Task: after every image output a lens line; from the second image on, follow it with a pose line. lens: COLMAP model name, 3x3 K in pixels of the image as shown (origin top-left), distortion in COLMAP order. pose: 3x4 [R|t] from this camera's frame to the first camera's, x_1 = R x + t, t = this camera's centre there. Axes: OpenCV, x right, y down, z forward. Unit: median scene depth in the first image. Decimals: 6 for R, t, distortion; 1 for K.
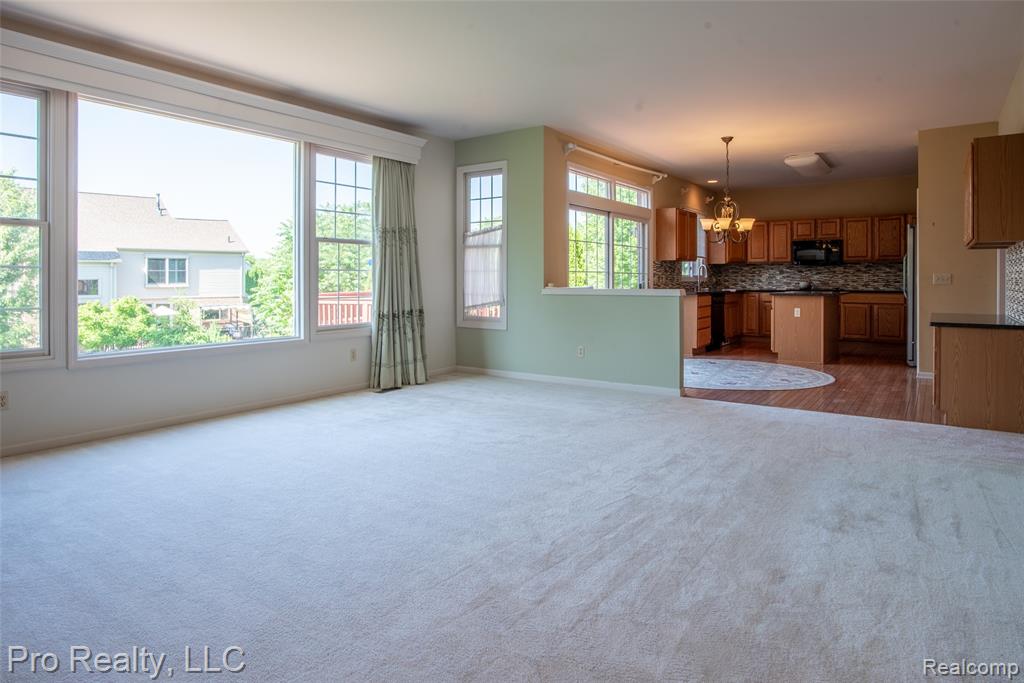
lens RADIAL K [[608.2, 0, 512.1], [0, 608.2, 281.4], [0, 0, 1]] dist [-0.029039, 0.001198]
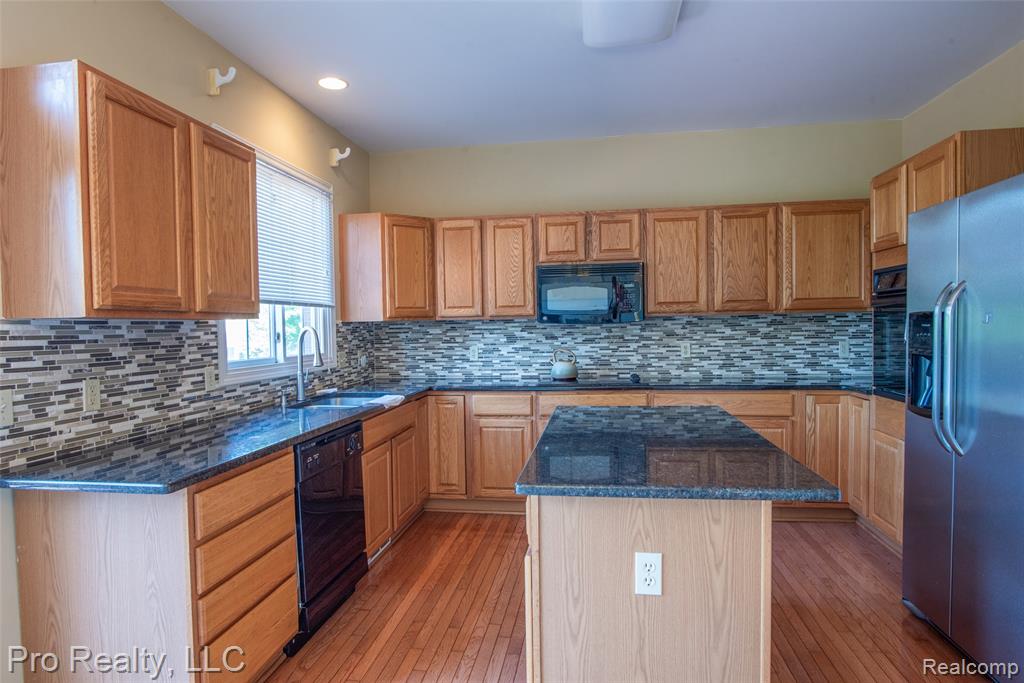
lens RADIAL K [[586.5, 0, 506.0], [0, 586.5, 346.7], [0, 0, 1]] dist [-0.044330, 0.018189]
pose [[0.895219, -0.030642, 0.444571, 0.279961], [0.018359, 0.999322, 0.031907, -0.025710], [-0.445247, -0.020402, 0.895175, 0.687517]]
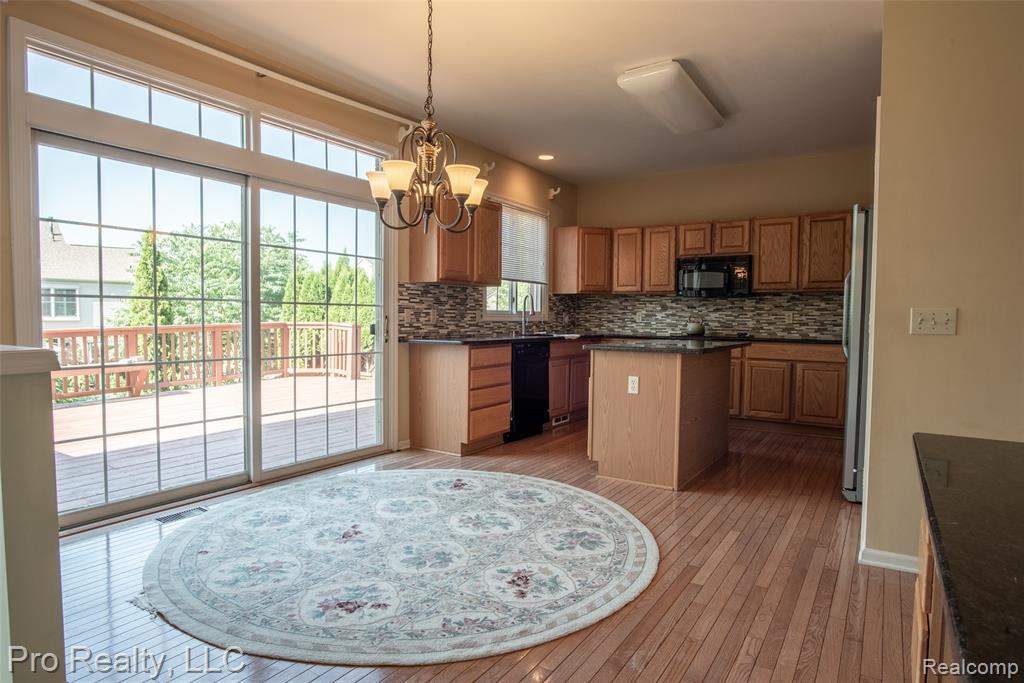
lens RADIAL K [[586.5, 0, 506.0], [0, 586.5, 346.7], [0, 0, 1]] dist [-0.044330, 0.018189]
pose [[0.999375, 0.008389, 0.034335, 0.283697], [-0.010021, 0.998815, 0.047629, -0.001880], [-0.033894, -0.047943, 0.998275, 0.421975]]
